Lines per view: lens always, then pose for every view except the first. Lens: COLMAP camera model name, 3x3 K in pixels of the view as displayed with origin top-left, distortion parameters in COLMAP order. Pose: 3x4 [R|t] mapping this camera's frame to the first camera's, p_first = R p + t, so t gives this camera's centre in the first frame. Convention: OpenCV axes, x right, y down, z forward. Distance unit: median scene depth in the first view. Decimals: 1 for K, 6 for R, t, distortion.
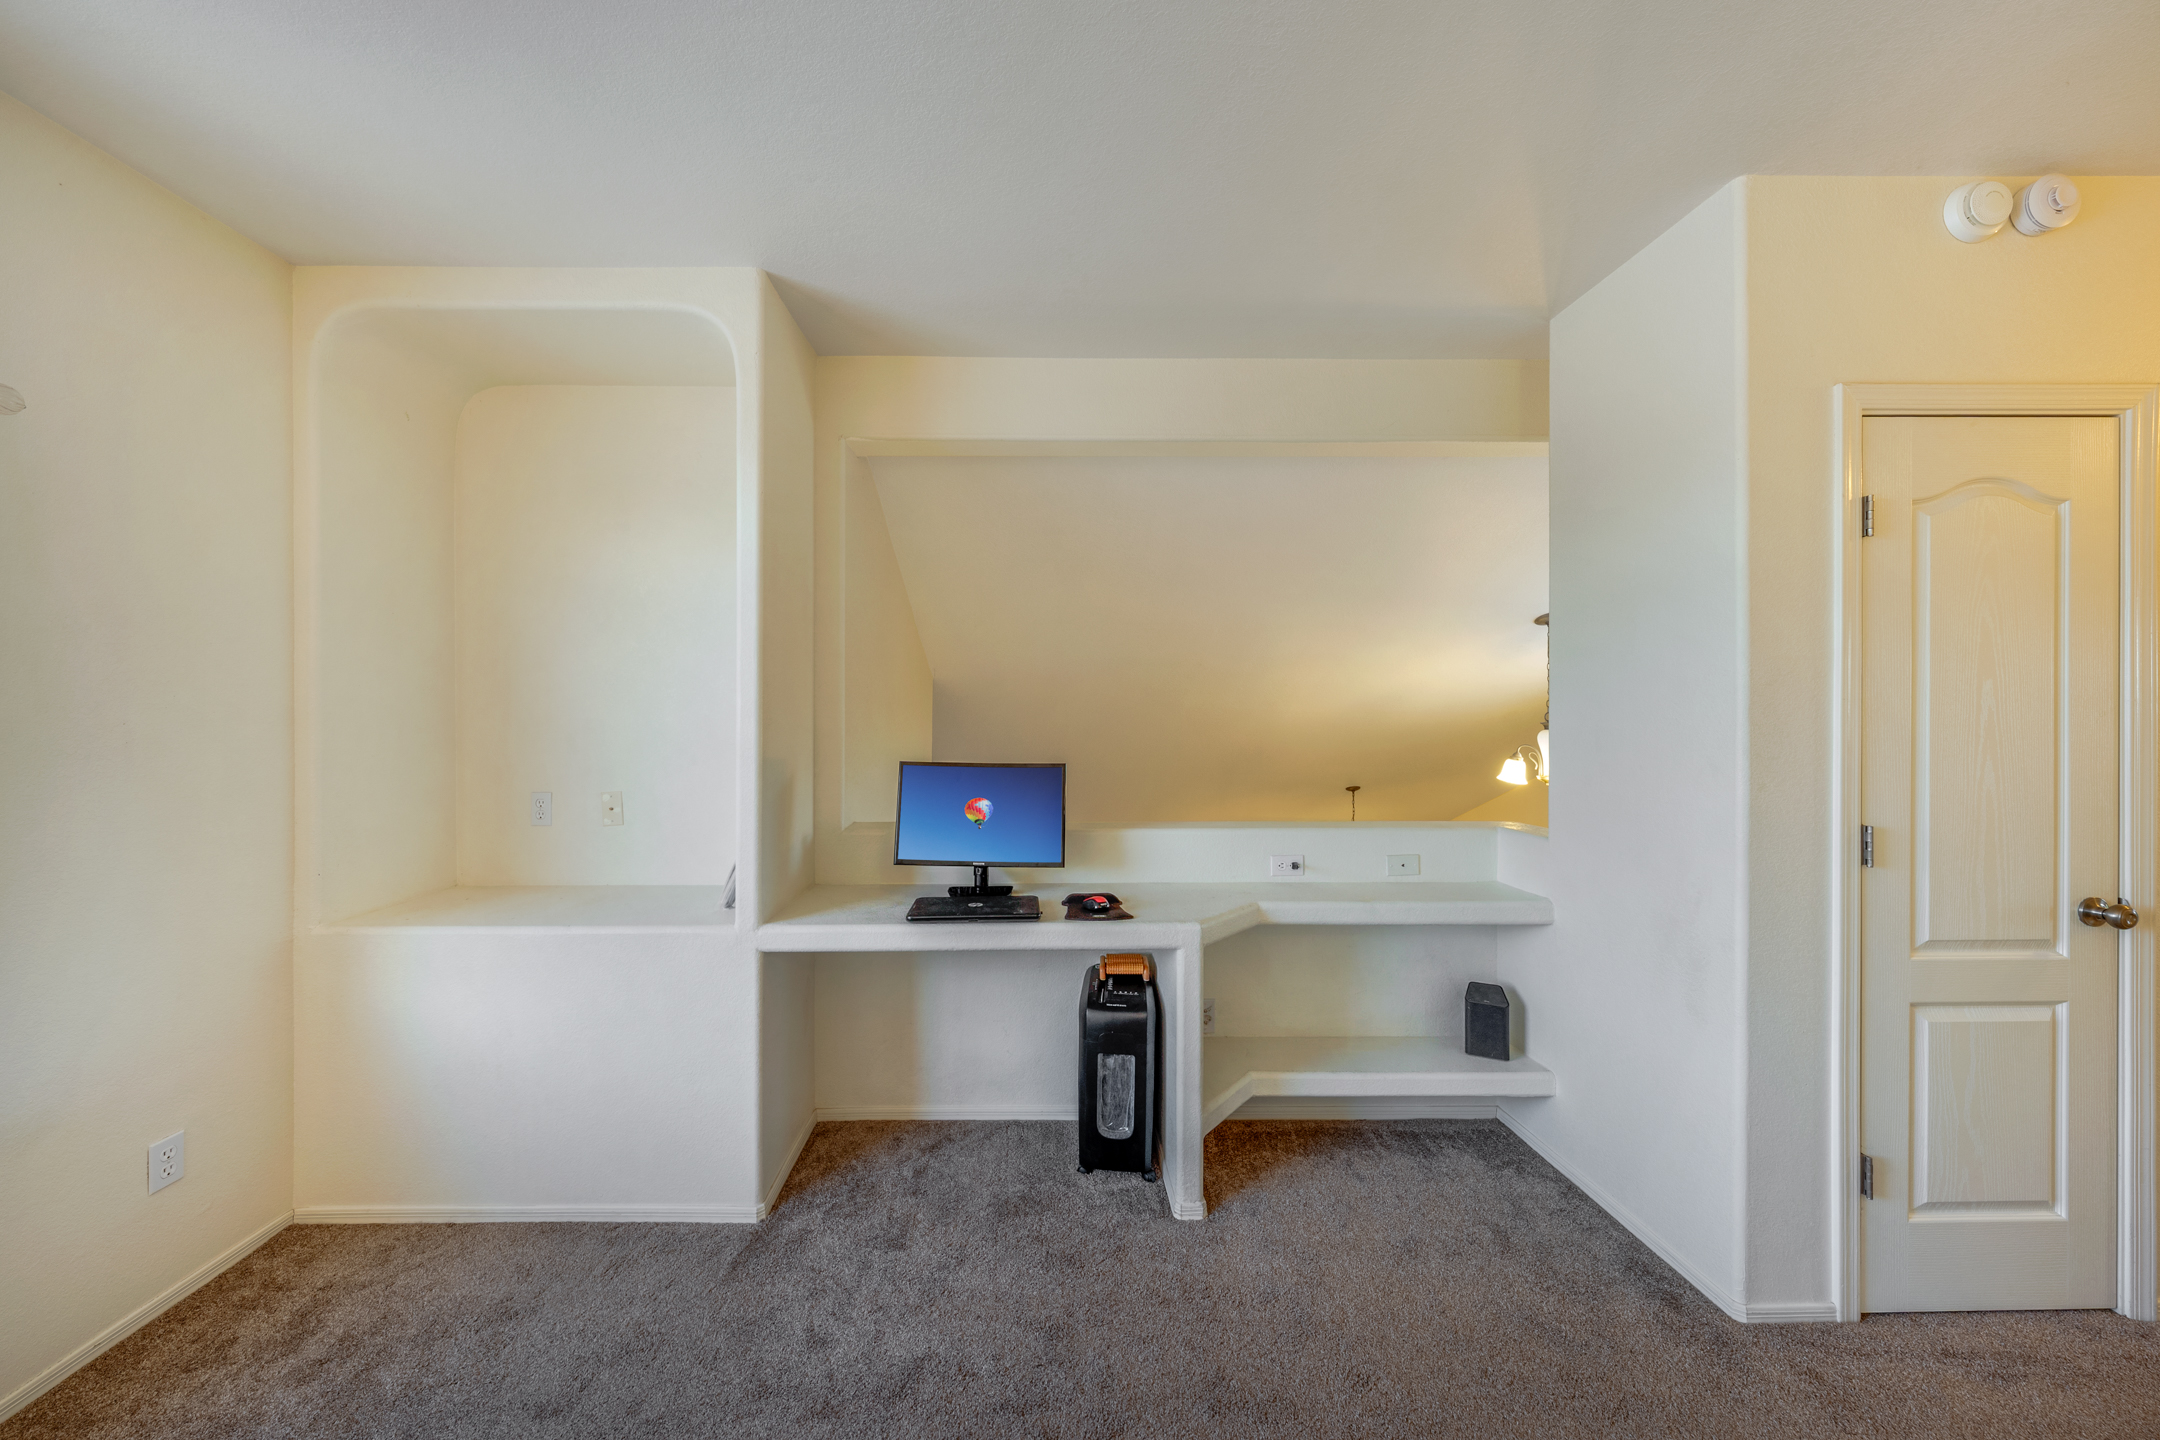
lens RADIAL K [[743.9, 0, 1024.4], [0, 743.9, 711.0], [0, 0, 1]] dist [0.000435, 0.000036]
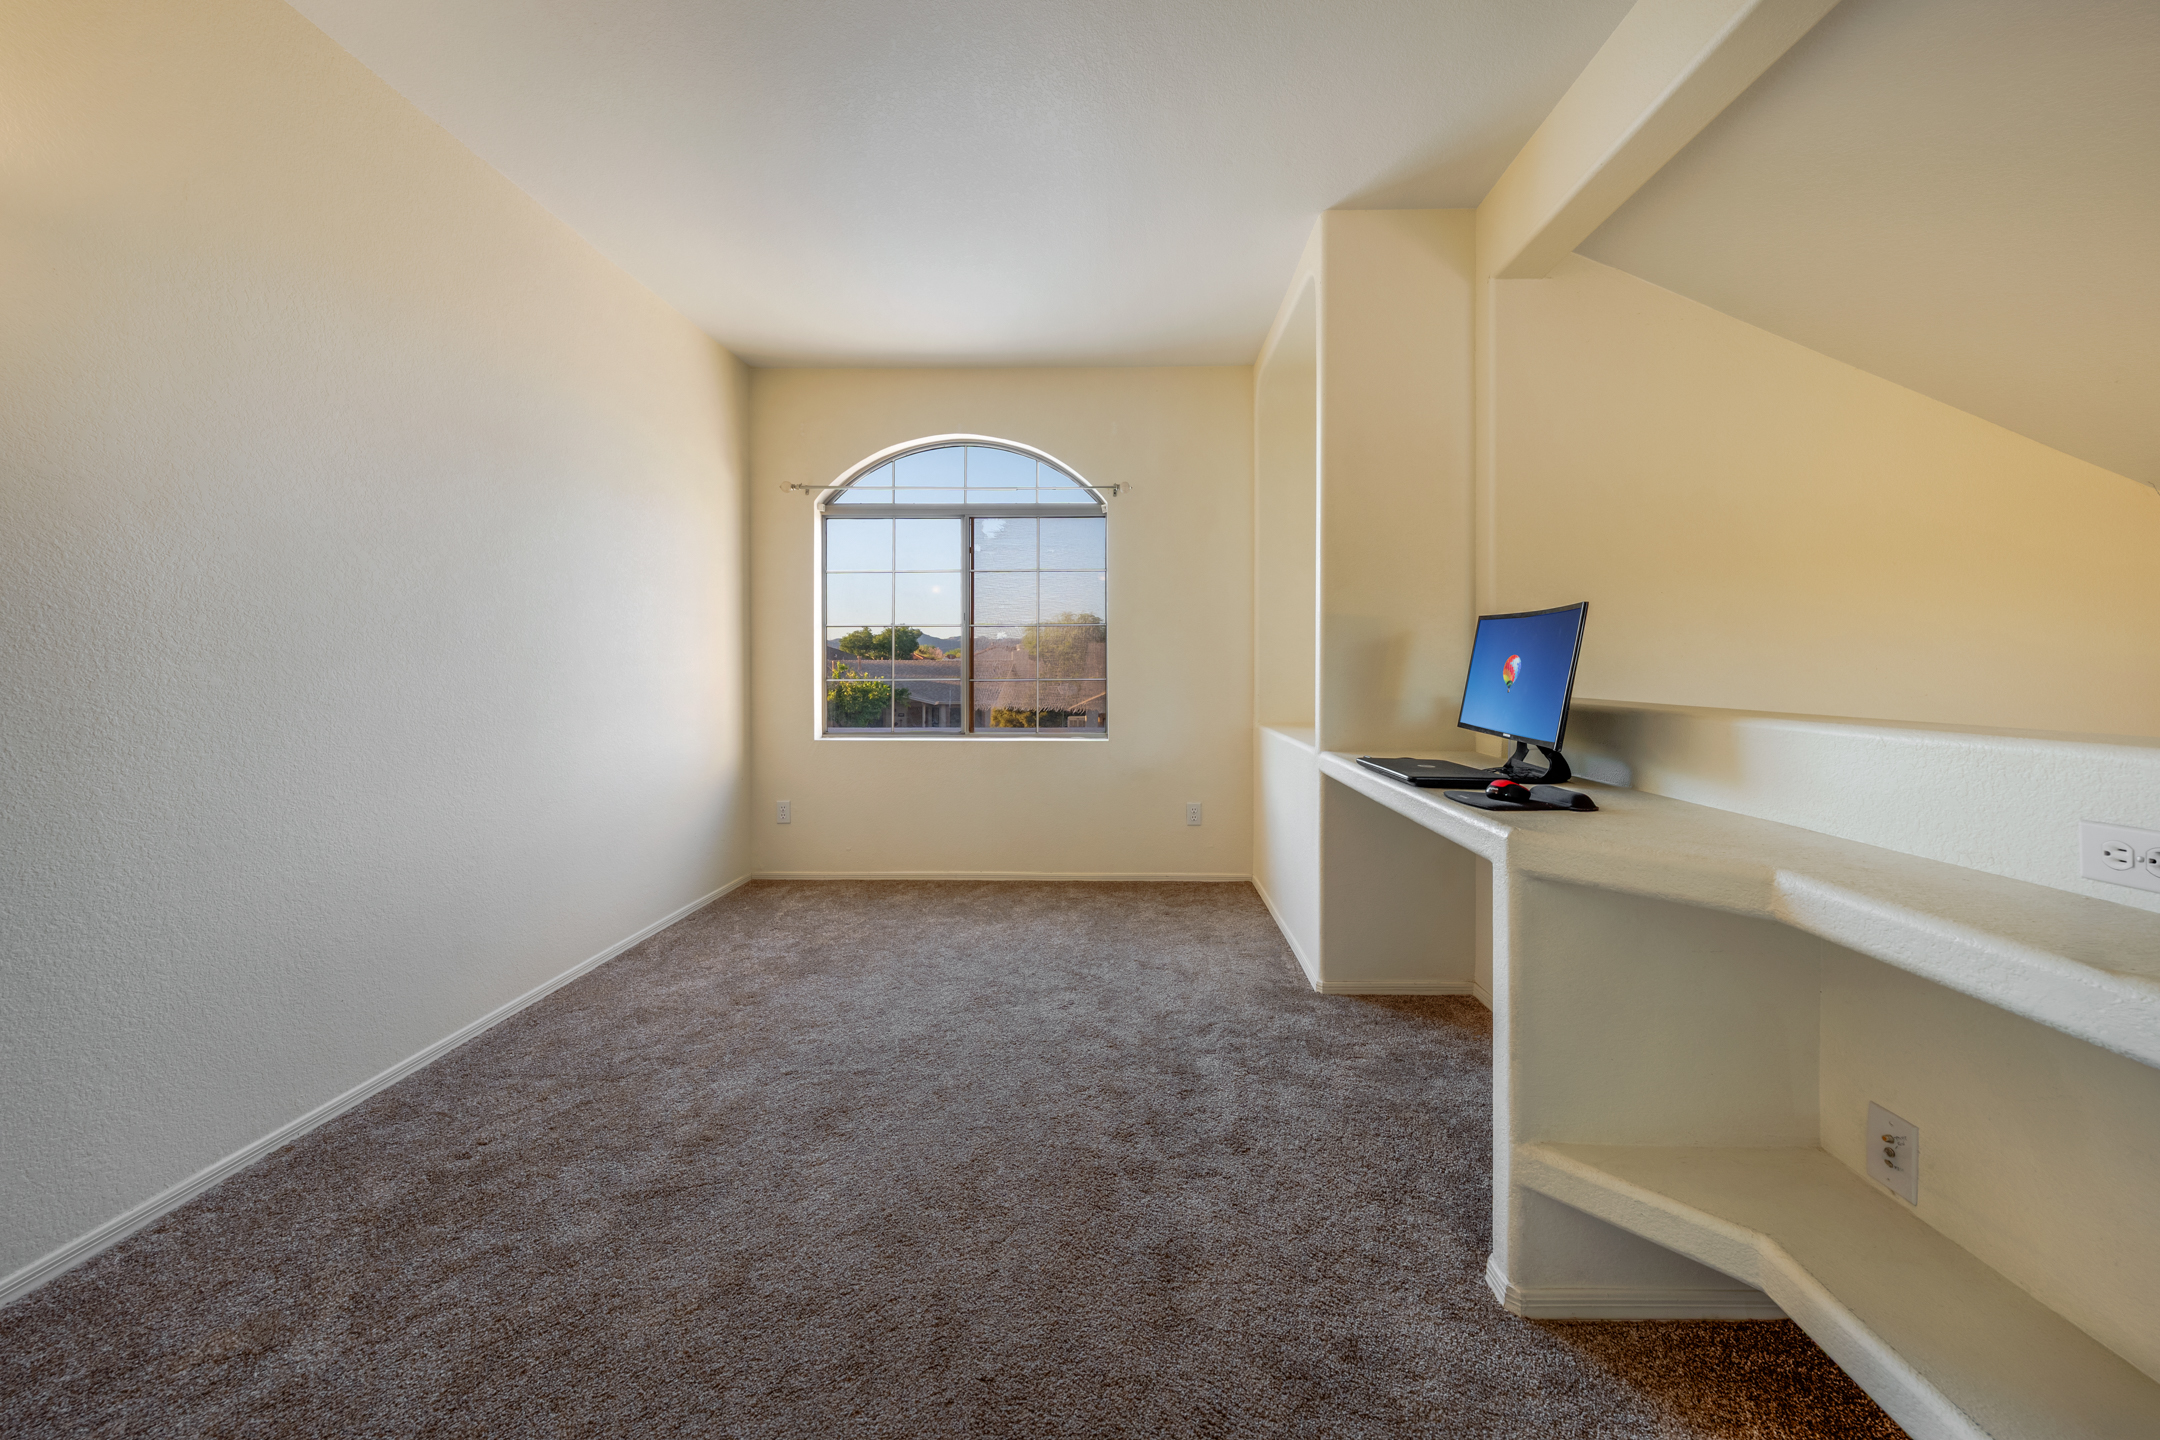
lens RADIAL K [[703.2, 0, 1137.2], [0, 703.2, 666.9], [0, 0, 1]] dist [0.000192, 0.000005]
pose [[0.032923, 0.001653, -0.999457, 0.722996], [0.004612, 0.999988, 0.001806, 0.135531], [0.999447, -0.004669, 0.032915, 0.612837]]
